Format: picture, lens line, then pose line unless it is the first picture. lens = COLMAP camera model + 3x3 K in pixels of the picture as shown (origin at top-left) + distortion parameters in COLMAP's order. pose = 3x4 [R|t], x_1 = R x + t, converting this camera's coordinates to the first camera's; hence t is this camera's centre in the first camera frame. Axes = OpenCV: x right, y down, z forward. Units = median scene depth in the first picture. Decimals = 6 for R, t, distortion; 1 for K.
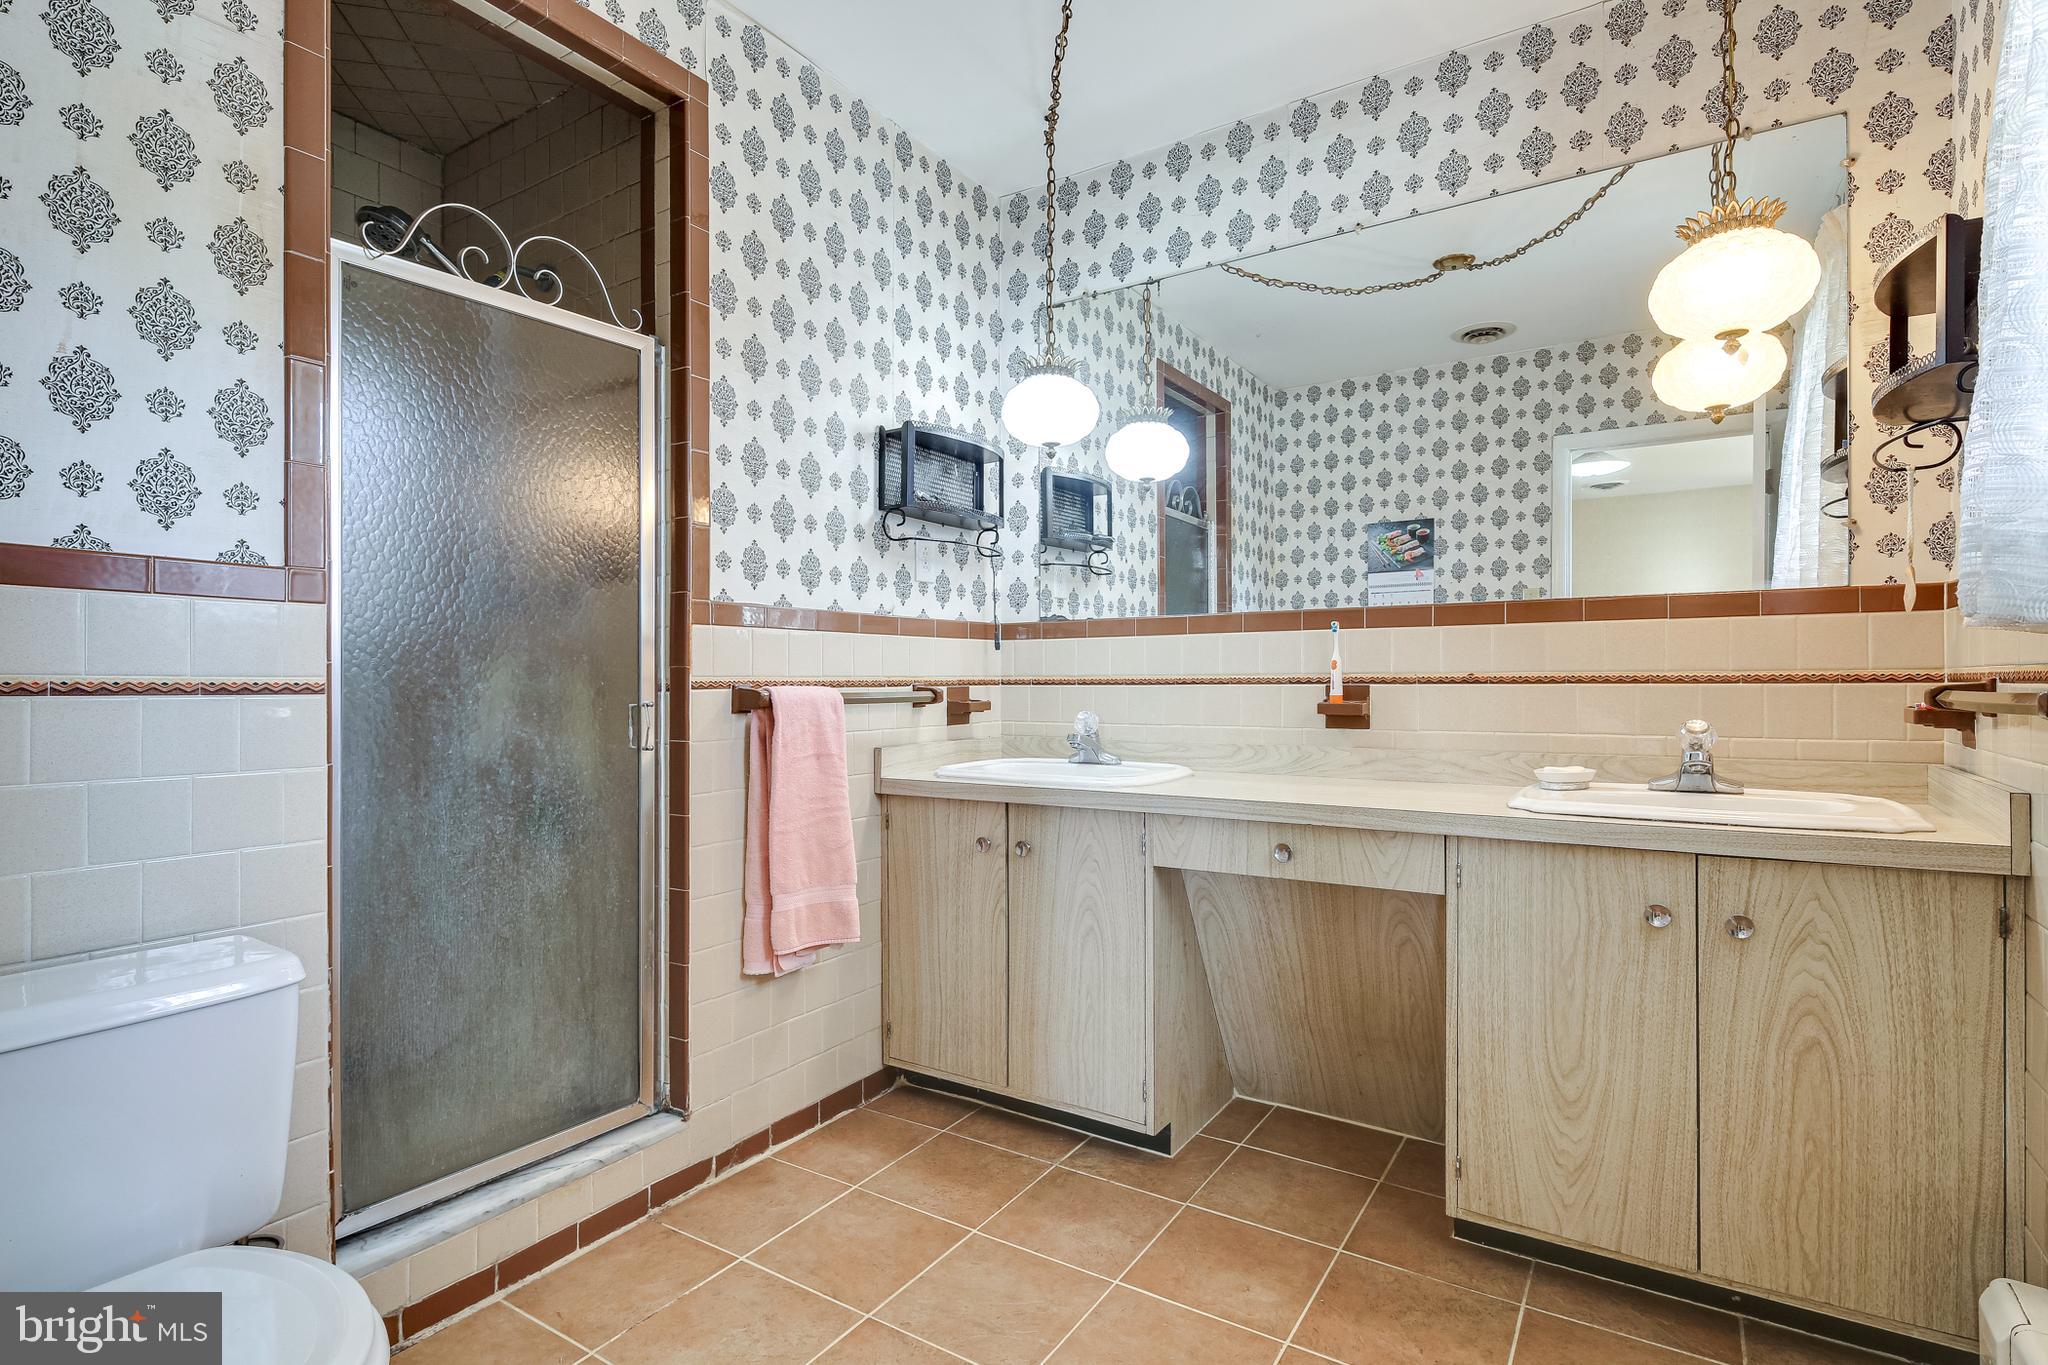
lens RADIAL K [[1002.2, 0, 1021.5], [0, 1002.2, 669.9], [0, 0, 1]] dist [-0.000586, -0.001332]
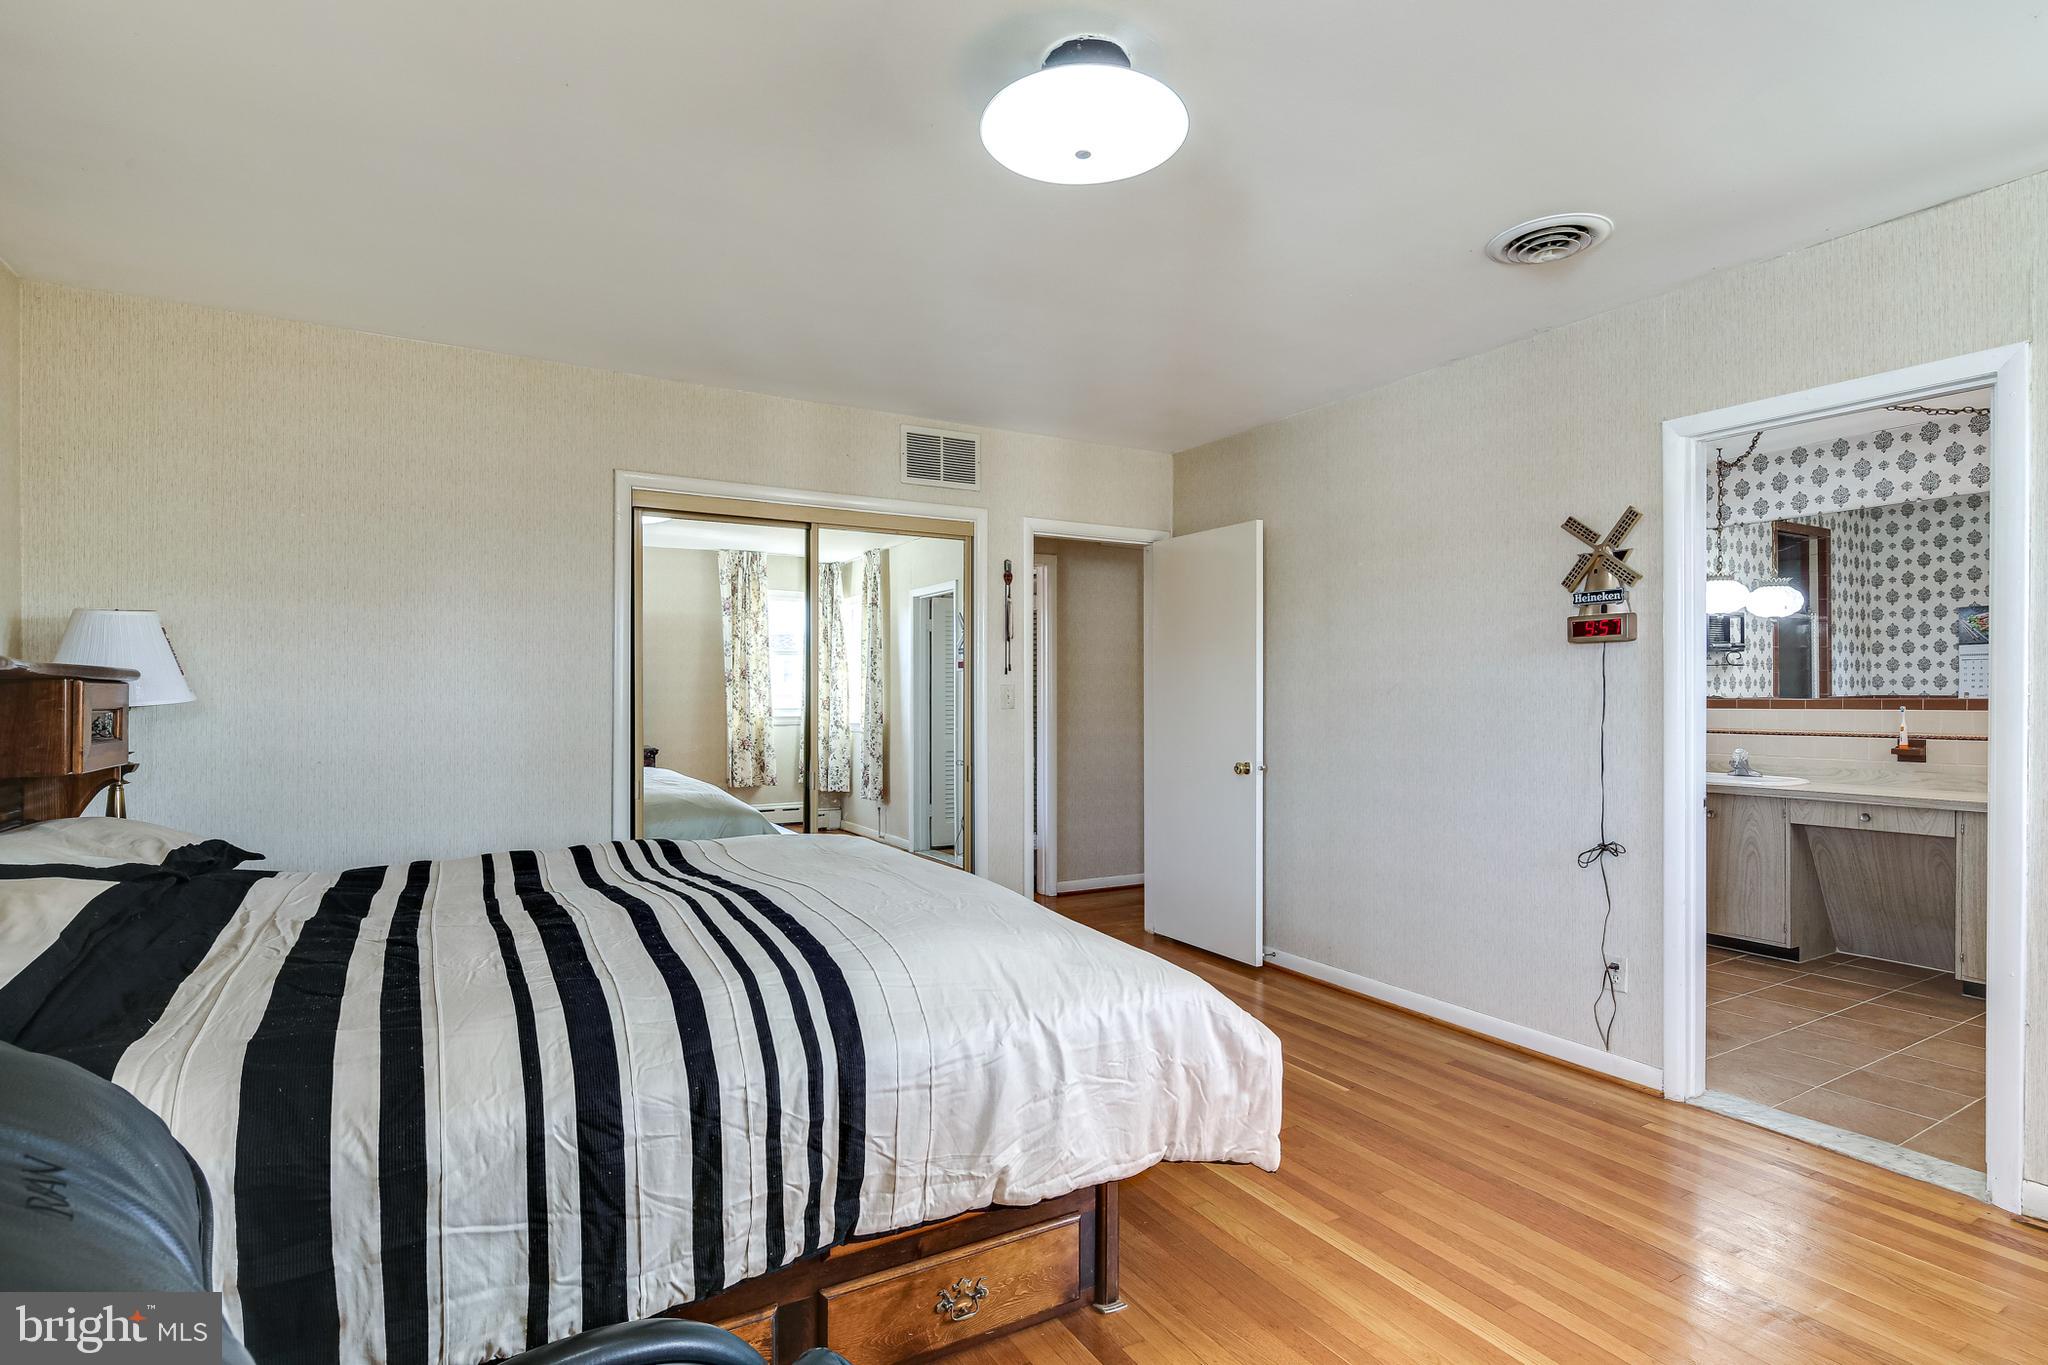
lens RADIAL K [[1011.4, 0, 1024.0], [0, 1011.4, 682.5], [0, 0, 1]] dist [0.001937, -0.000856]
pose [[0.896029, -0.000796, -0.443996, -0.328586], [0.002401, 0.999992, 0.003054, -0.101998], [0.443990, -0.003803, 0.896024, -1.460401]]
